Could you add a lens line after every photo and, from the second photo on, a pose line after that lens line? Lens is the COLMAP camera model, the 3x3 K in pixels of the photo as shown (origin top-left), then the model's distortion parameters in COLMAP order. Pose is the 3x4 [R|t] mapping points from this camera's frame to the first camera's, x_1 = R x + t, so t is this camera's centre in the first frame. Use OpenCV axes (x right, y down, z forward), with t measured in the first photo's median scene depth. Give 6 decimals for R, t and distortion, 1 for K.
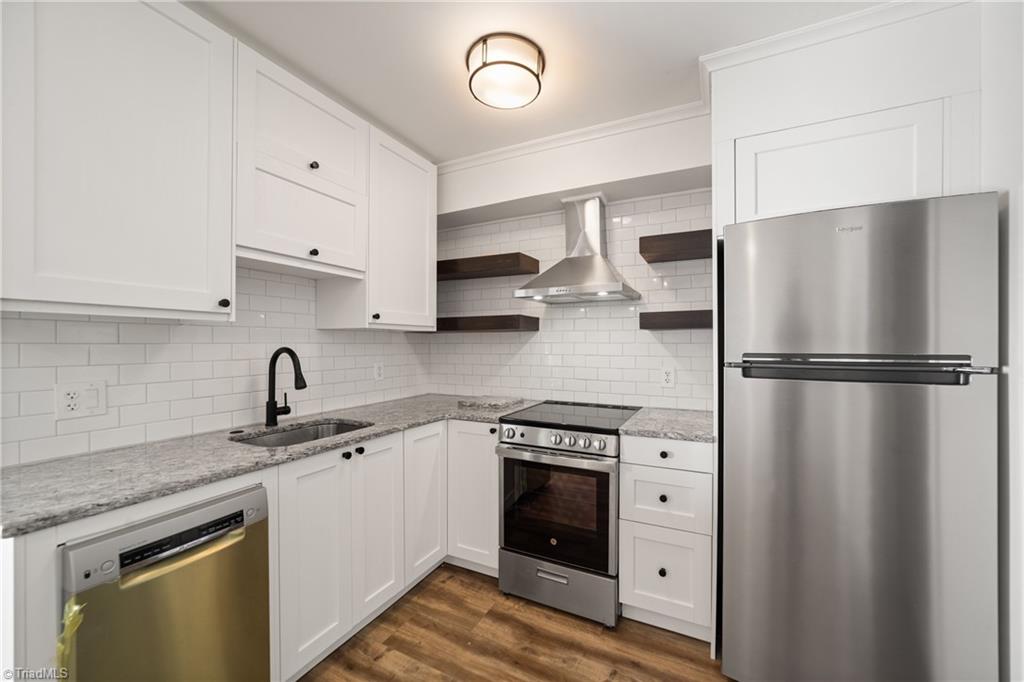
lens RADIAL K [[395.2, 0, 520.8], [0, 395.2, 341.0], [0, 0, 1]] dist [-0.019787, 0.005545]
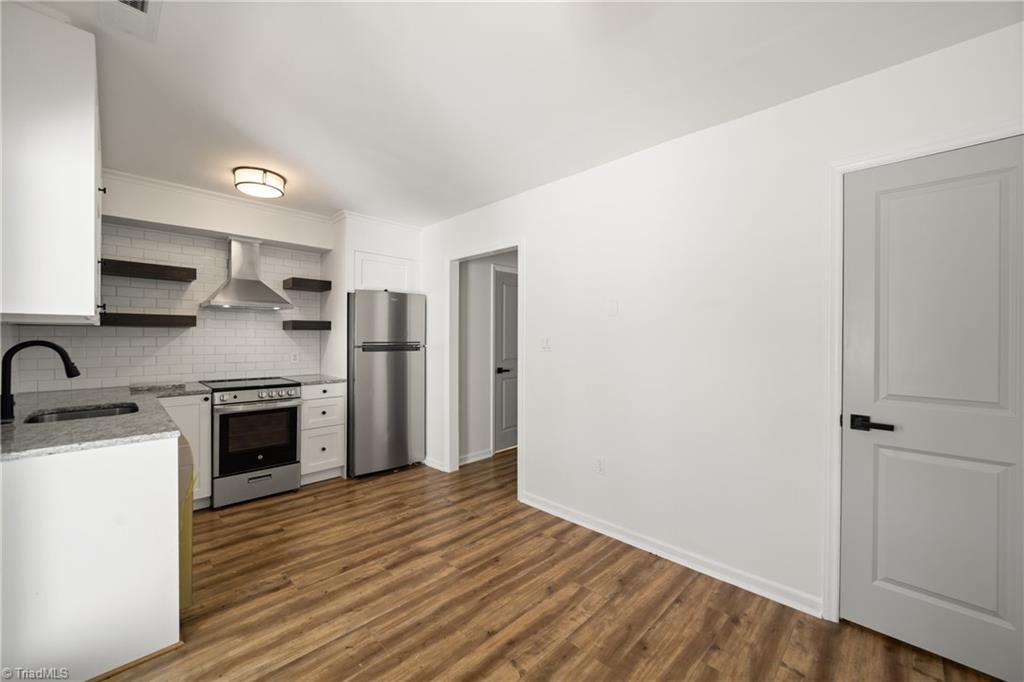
lens RADIAL K [[395.2, 0, 520.8], [0, 395.2, 341.0], [0, 0, 1]] dist [-0.019787, 0.005545]
pose [[0.297709, -0.005571, 0.954640, -1.229618], [-0.009604, 0.999915, 0.008830, -0.005036], [-0.954608, -0.011797, 0.297630, -0.566571]]
